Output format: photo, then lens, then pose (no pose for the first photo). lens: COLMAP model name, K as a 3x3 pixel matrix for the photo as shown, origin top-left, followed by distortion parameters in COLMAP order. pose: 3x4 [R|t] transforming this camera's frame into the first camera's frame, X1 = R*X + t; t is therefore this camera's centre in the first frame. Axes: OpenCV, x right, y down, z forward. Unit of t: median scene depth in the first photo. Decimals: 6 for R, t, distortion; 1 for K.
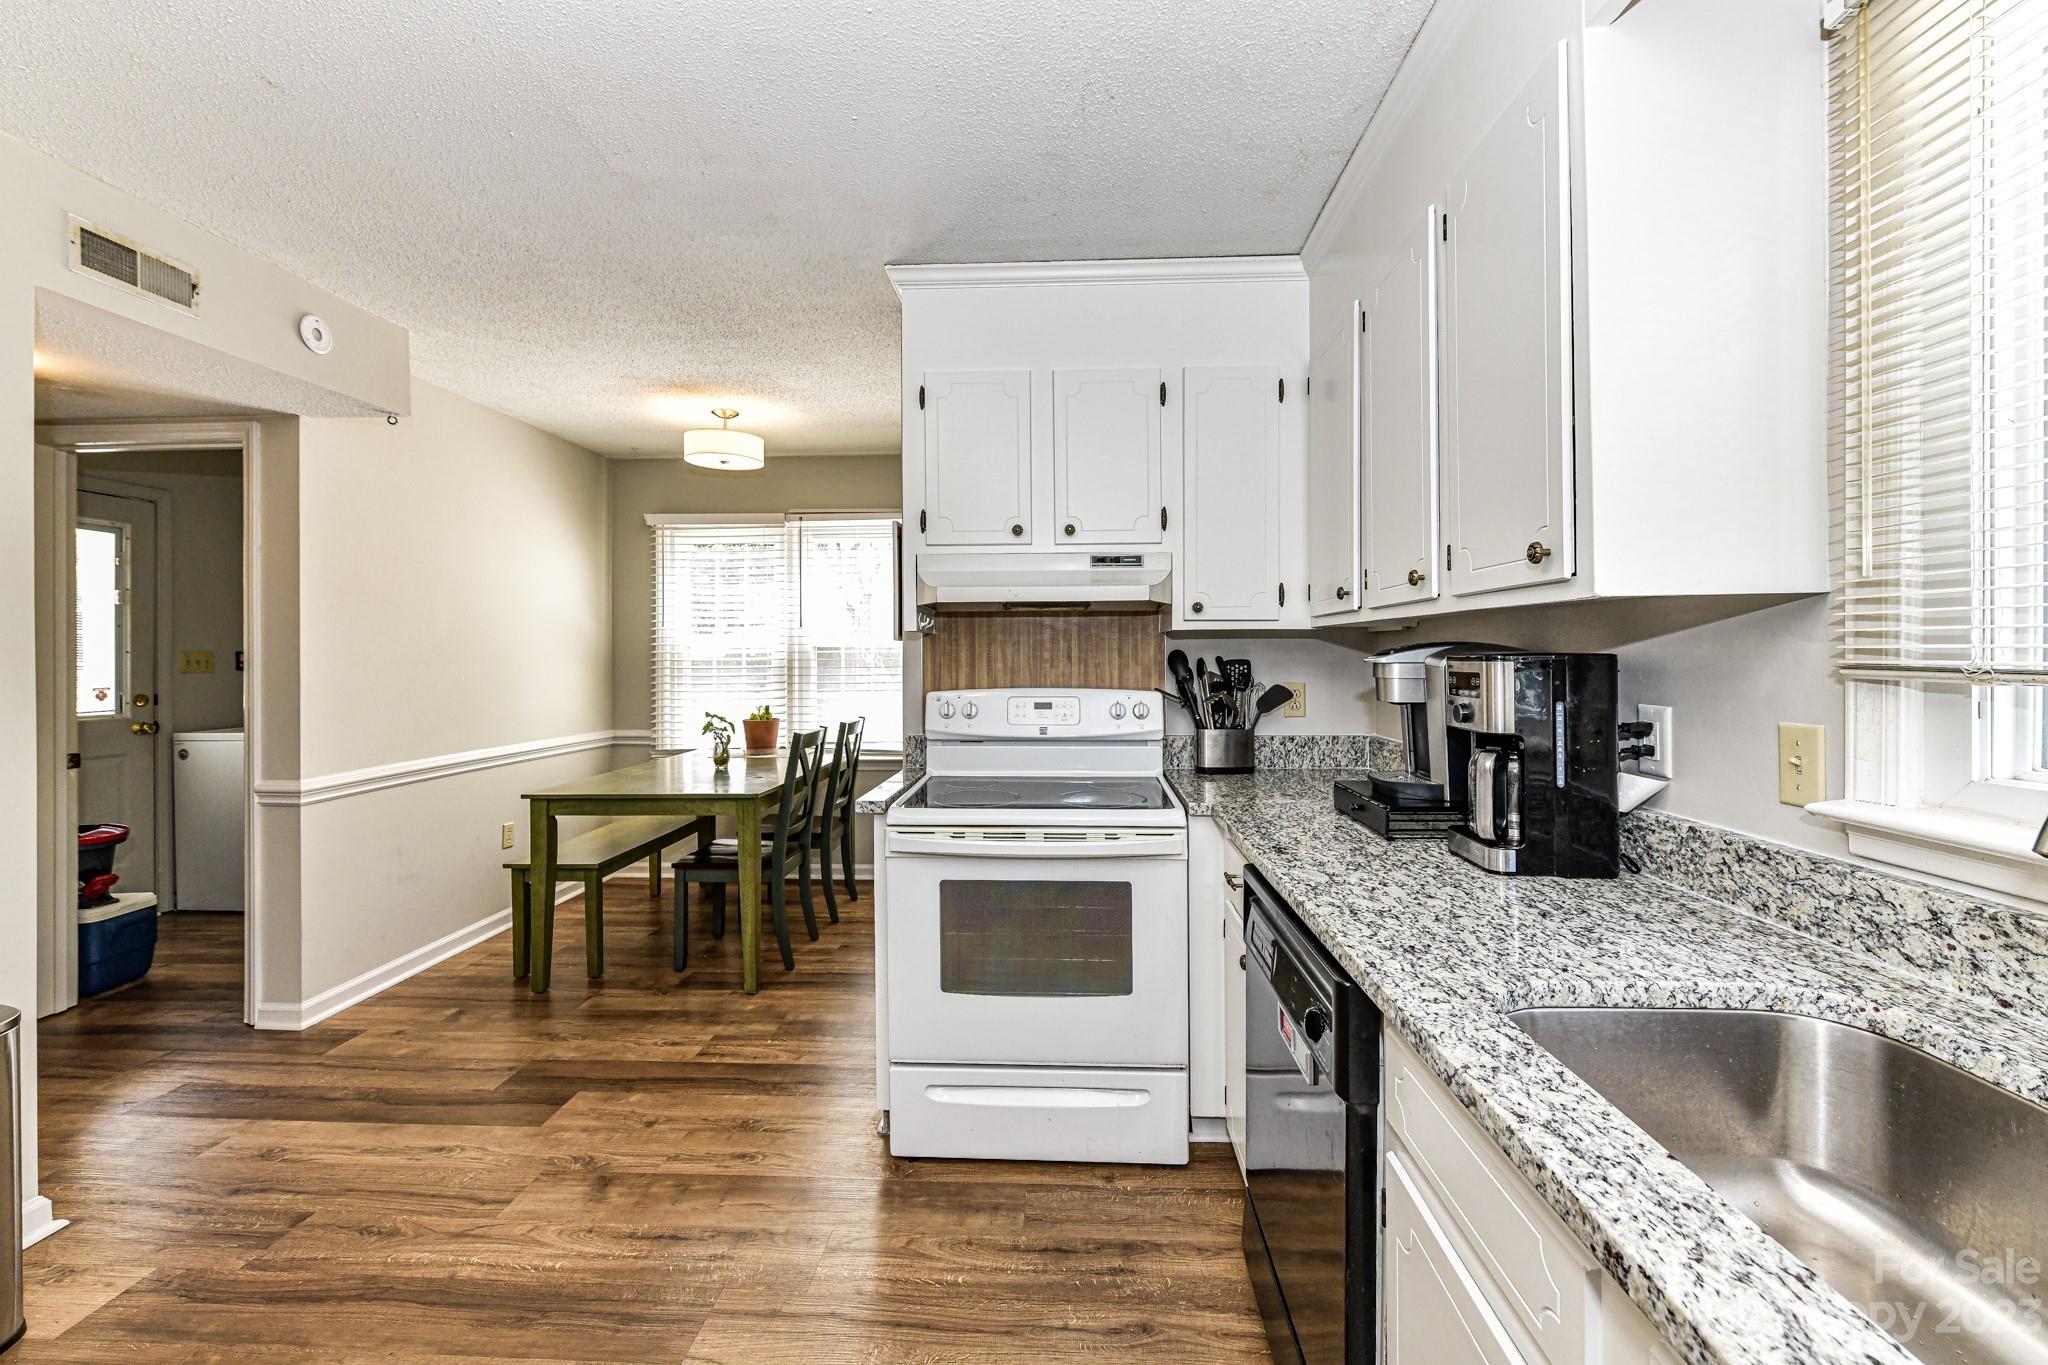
lens RADIAL K [[817.3, 0, 1025.9], [0, 817.3, 654.6], [0, 0, 1]] dist [0.003864, -0.002108]
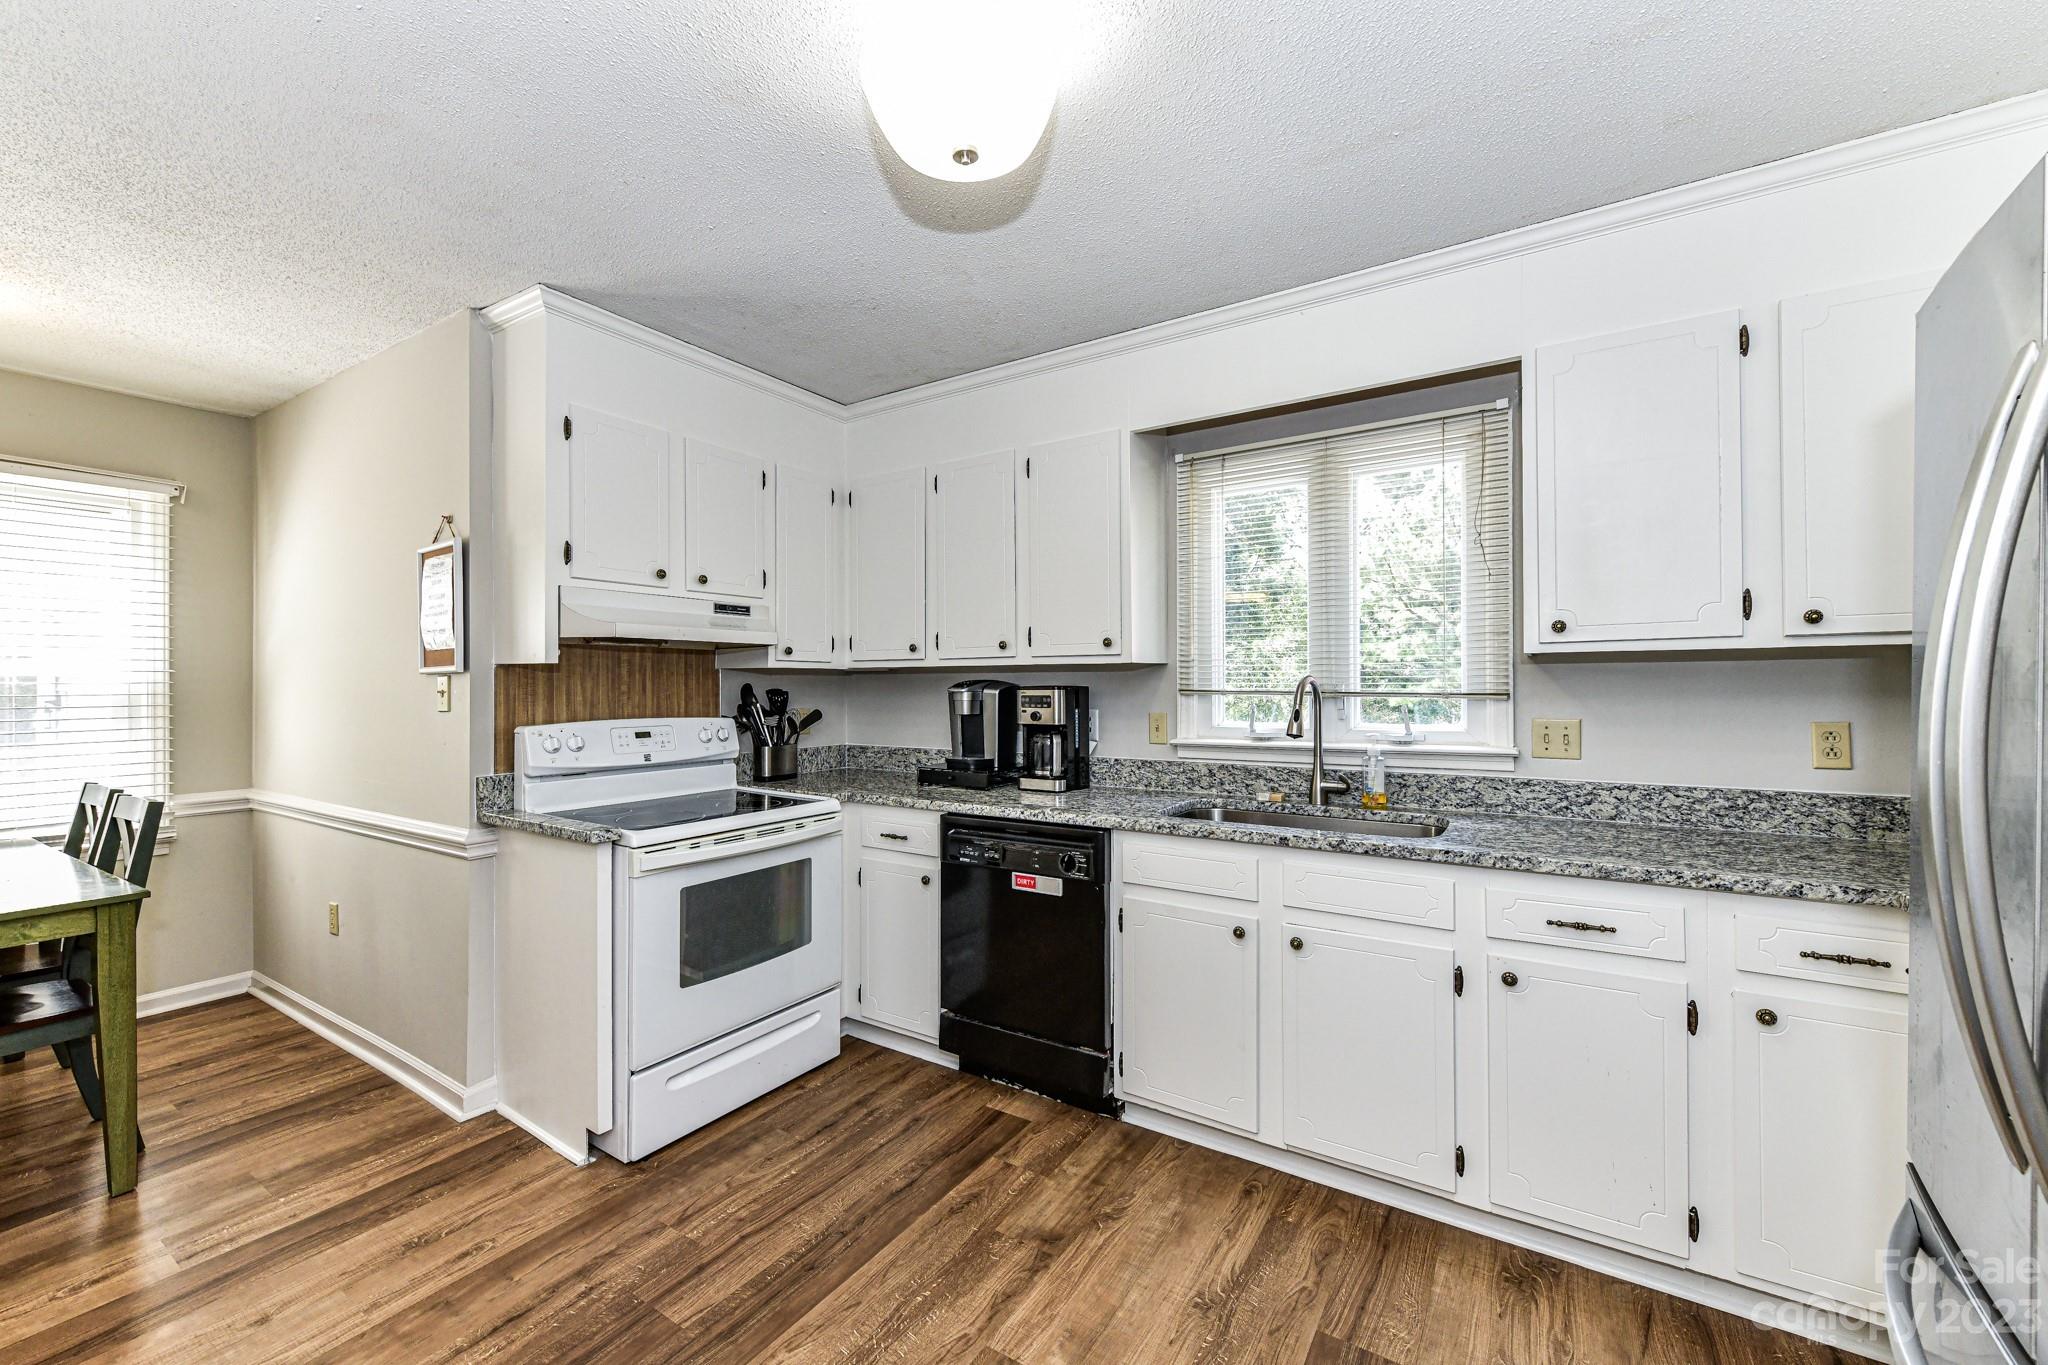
lens RADIAL K [[817.3, 0, 1026.4], [0, 817.3, 683.4], [0, 0, 1]] dist [0.003864, -0.002108]
pose [[0.497427, 0.003988, 0.867497, -0.846656], [0.003183, 0.999974, -0.006422, 0.004065], [-0.867500, 0.005956, 0.497402, 0.032038]]
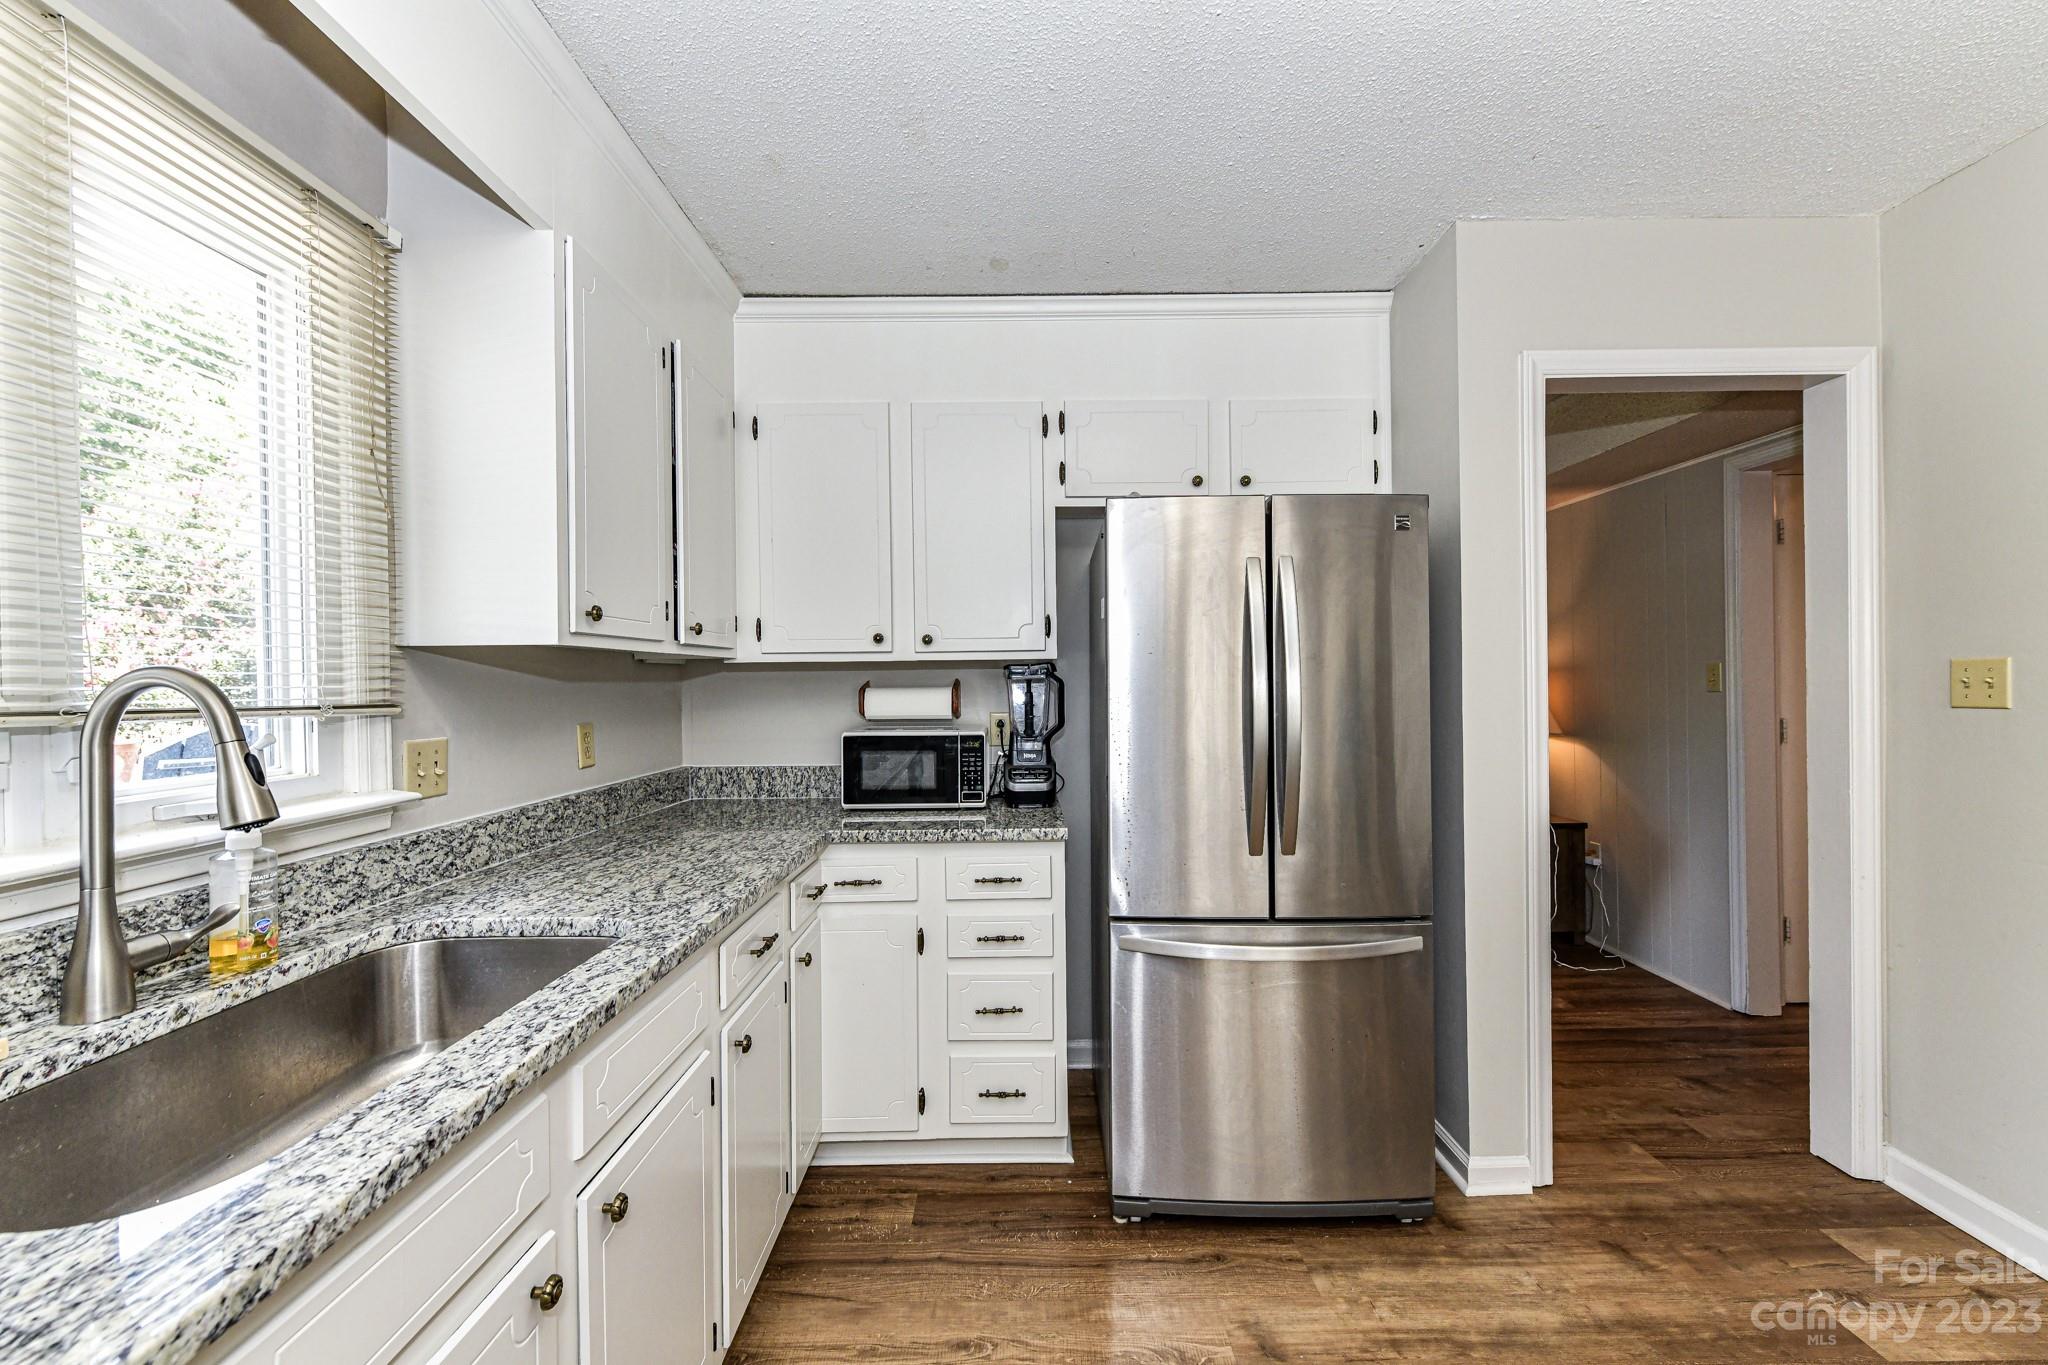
lens RADIAL K [[817.3, 0, 1035.4], [0, 817.3, 681.7], [0, 0, 1]] dist [0.003864, -0.002108]
pose [[-0.997988, 0.013793, -0.061885, -0.038804], [0.013807, 0.999905, 0.000199, 0.000169], [0.061882, -0.000656, -0.998083, 0.766508]]
